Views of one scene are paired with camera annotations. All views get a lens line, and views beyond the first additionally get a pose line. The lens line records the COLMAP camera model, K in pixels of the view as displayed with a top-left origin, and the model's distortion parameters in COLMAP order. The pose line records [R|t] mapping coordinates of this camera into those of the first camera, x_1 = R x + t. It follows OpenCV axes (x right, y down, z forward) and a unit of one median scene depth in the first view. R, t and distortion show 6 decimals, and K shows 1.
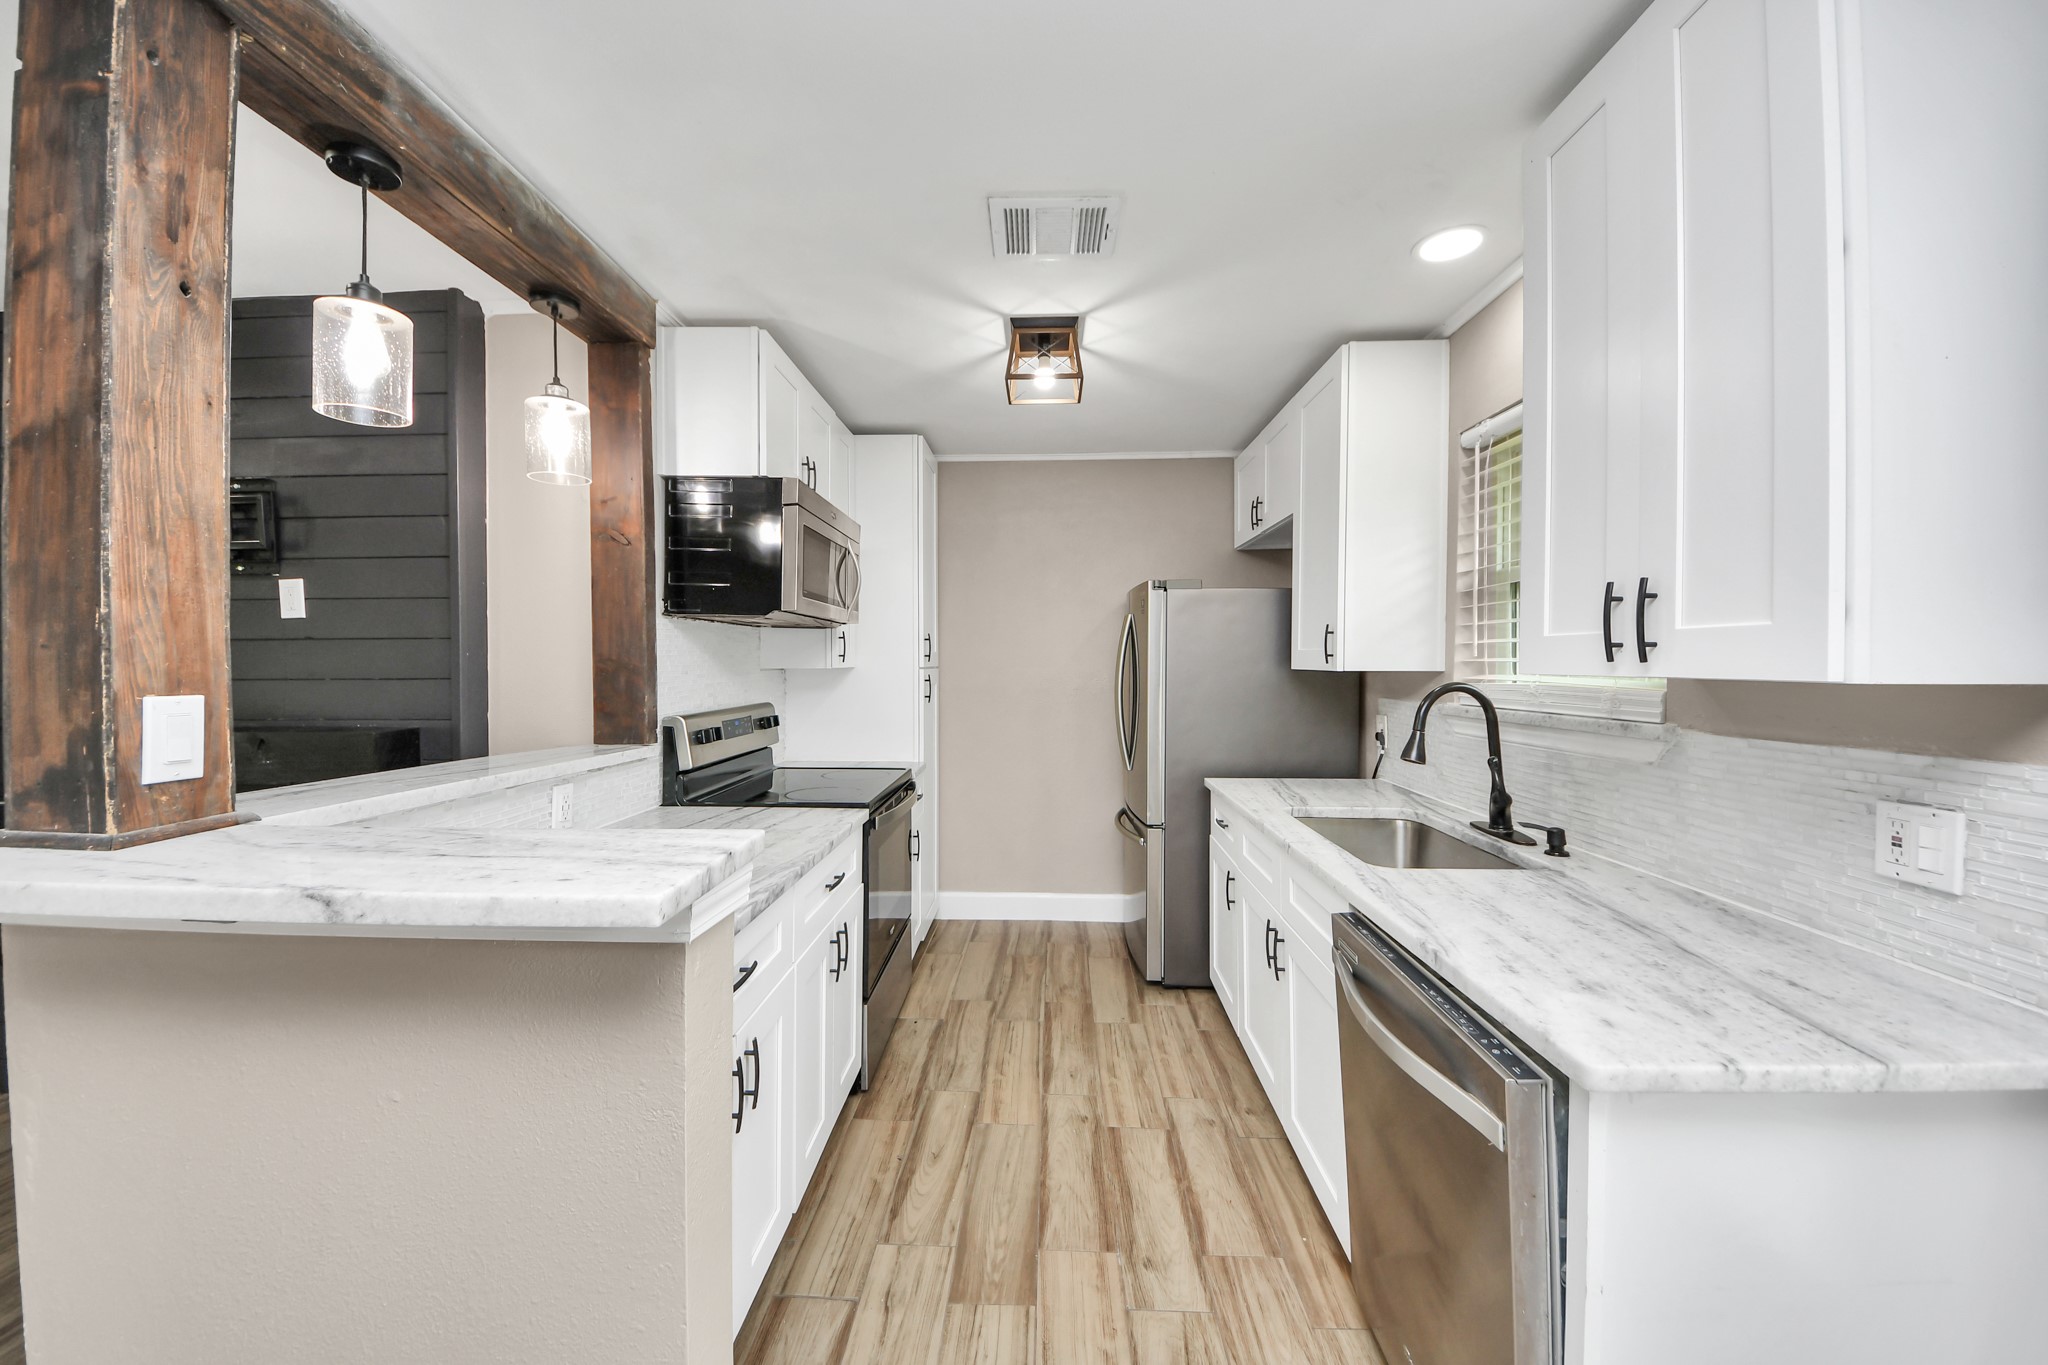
lens RADIAL K [[745.3, 0, 999.2], [0, 745.3, 662.9], [0, 0, 1]] dist [0.006300, -0.005441]
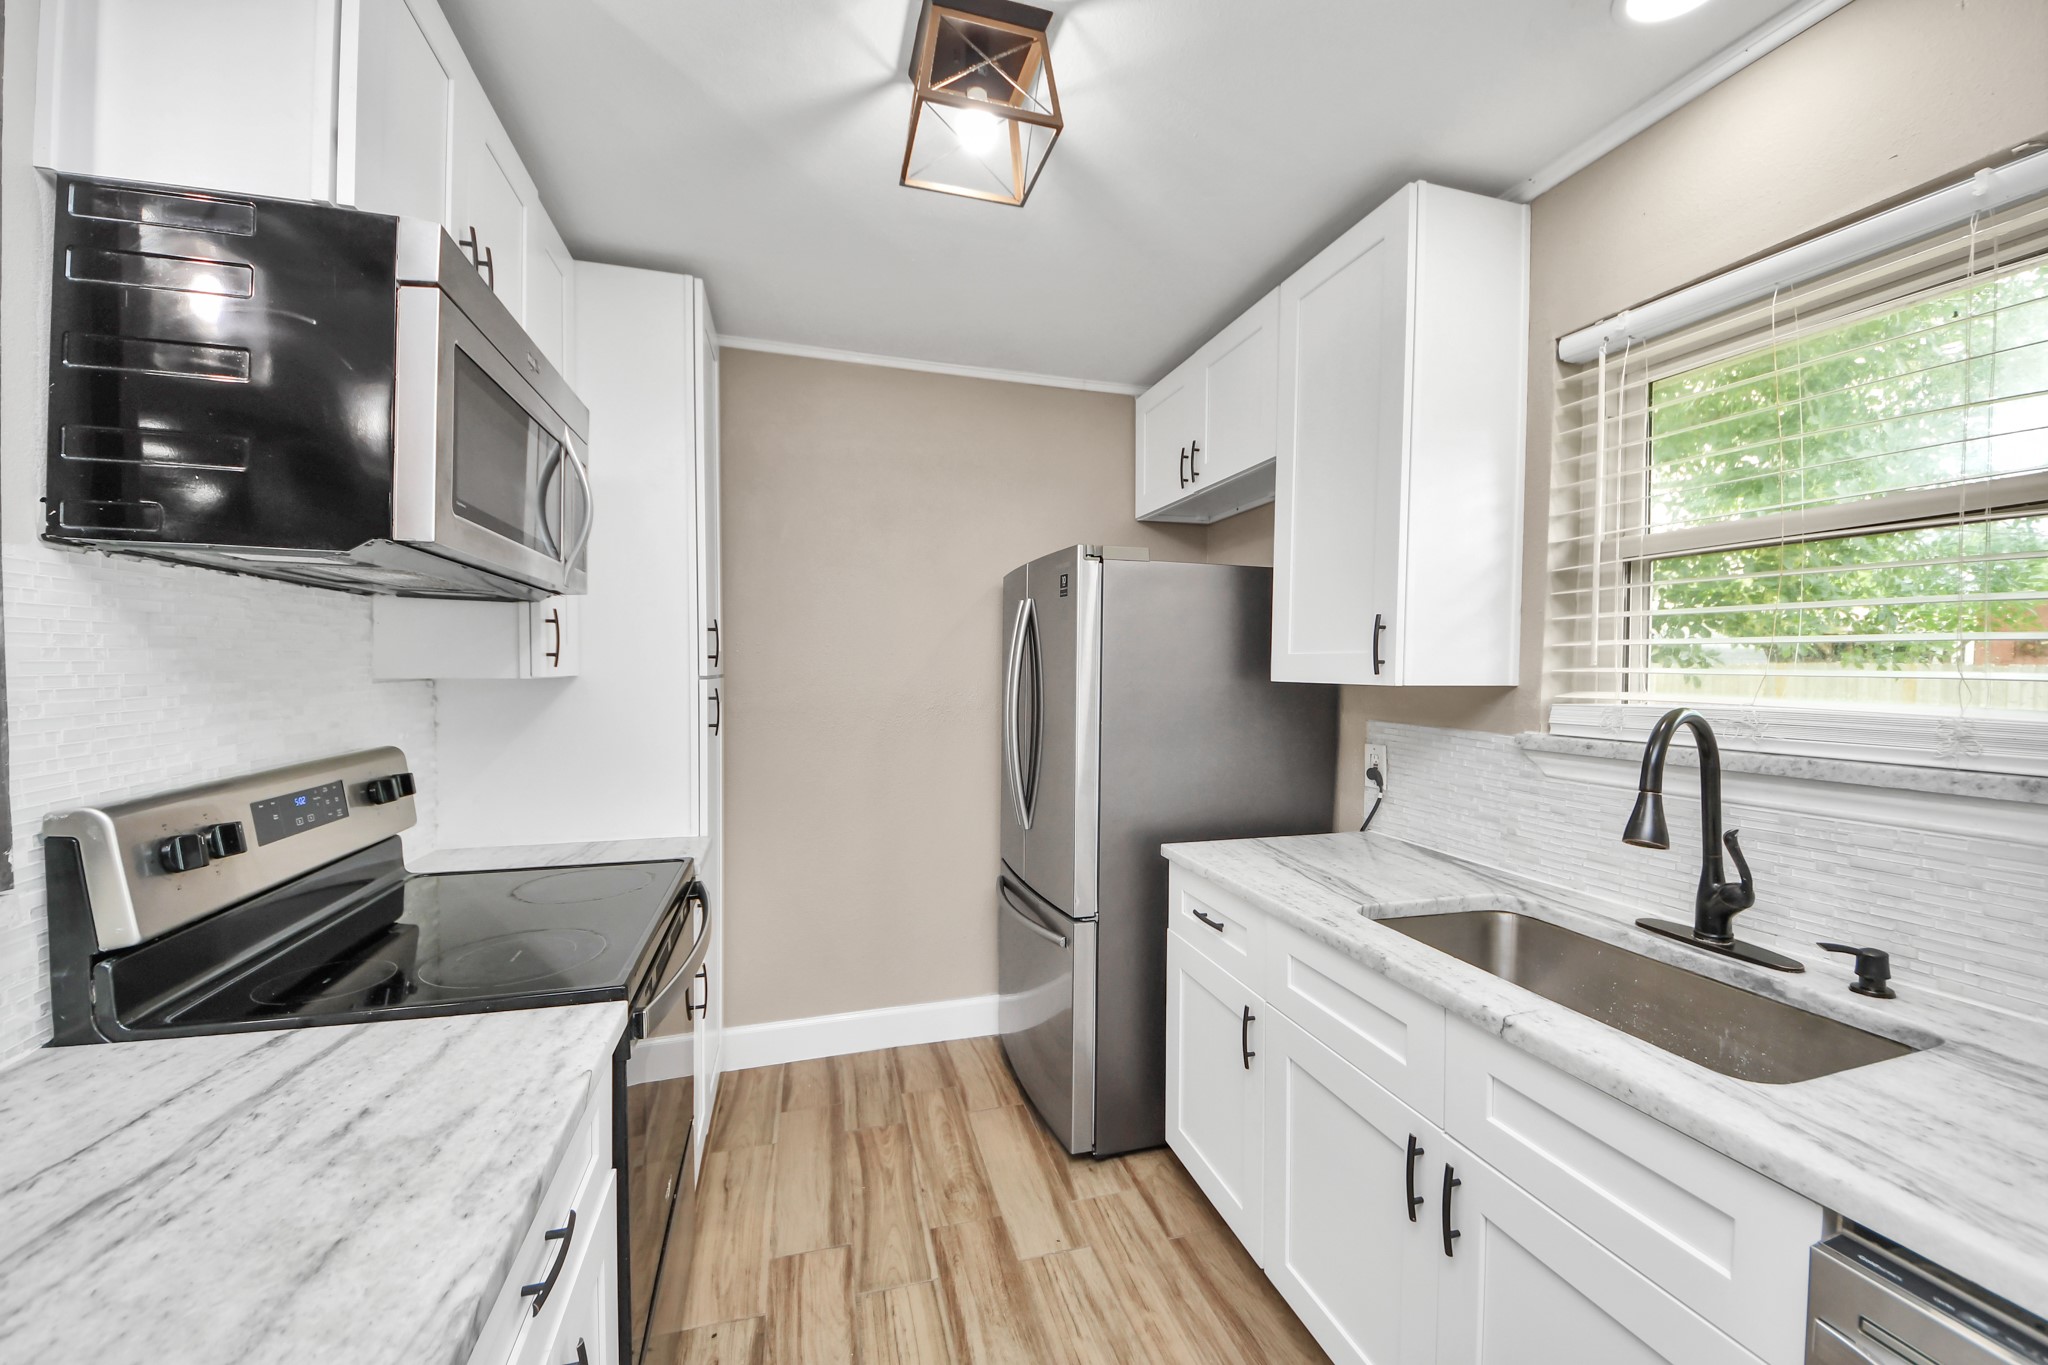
lens RADIAL K [[745.3, 0, 993.2], [0, 745.3, 690.2], [0, 0, 1]] dist [0.006300, -0.005441]
pose [[0.947752, 0.006025, 0.318952, -0.108445], [-0.011937, 0.999791, 0.016586, 0.004889], [-0.318785, -0.019527, 0.947626, 0.519167]]
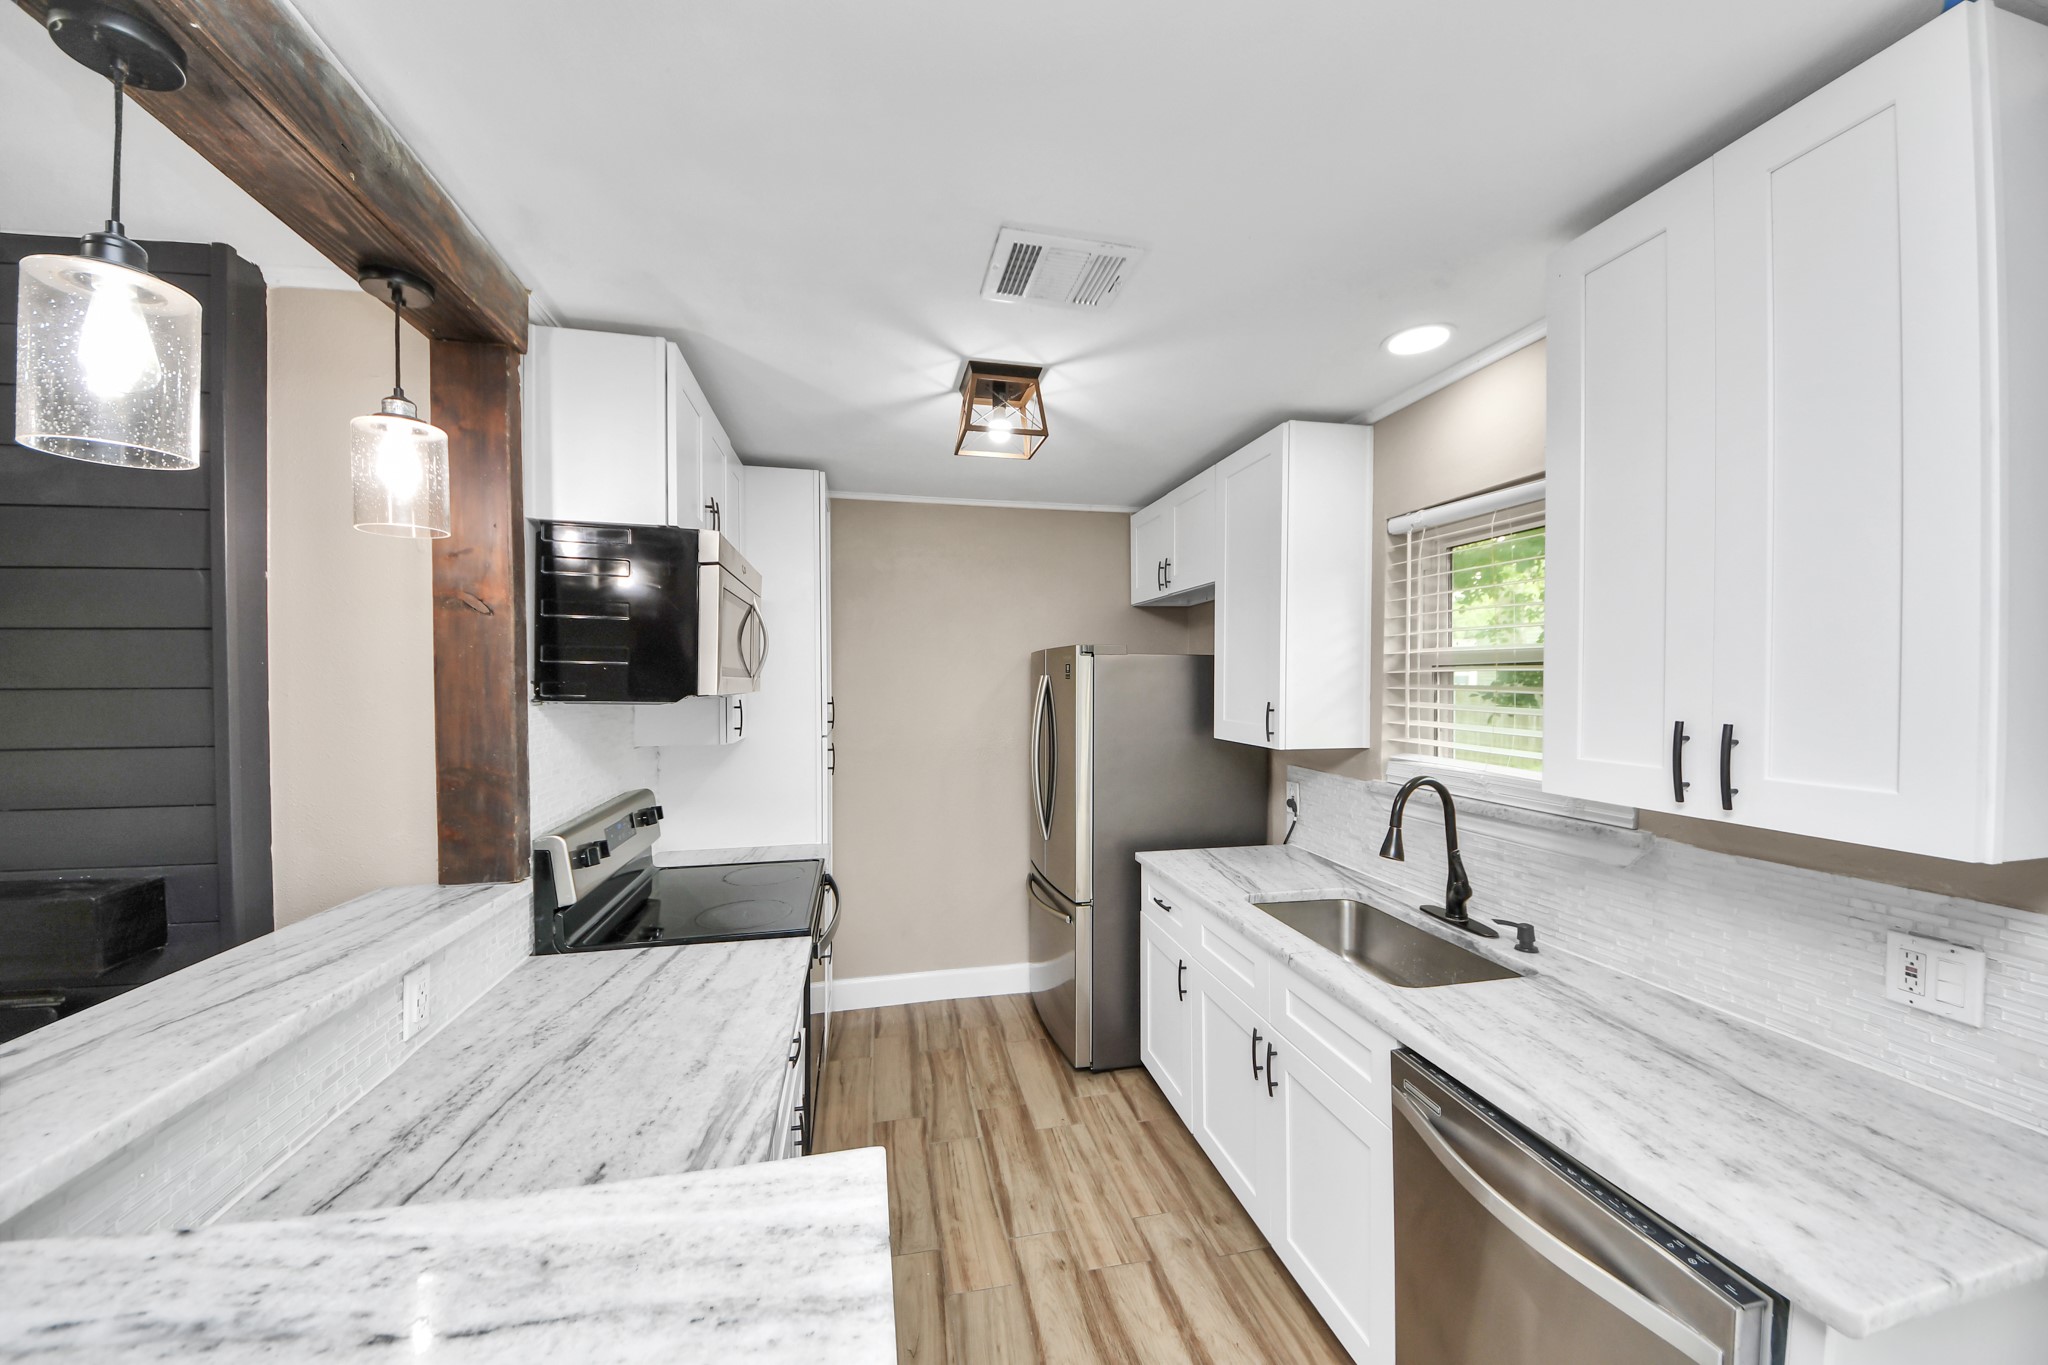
lens RADIAL K [[745.3, 0, 997.5], [0, 745.3, 674.1], [0, 0, 1]] dist [0.006300, -0.005441]
pose [[0.967785, 0.005393, 0.251718, -0.183123], [-0.005409, 0.999985, -0.000630, -0.095405], [-0.251718, -0.000752, 0.967800, 0.144241]]
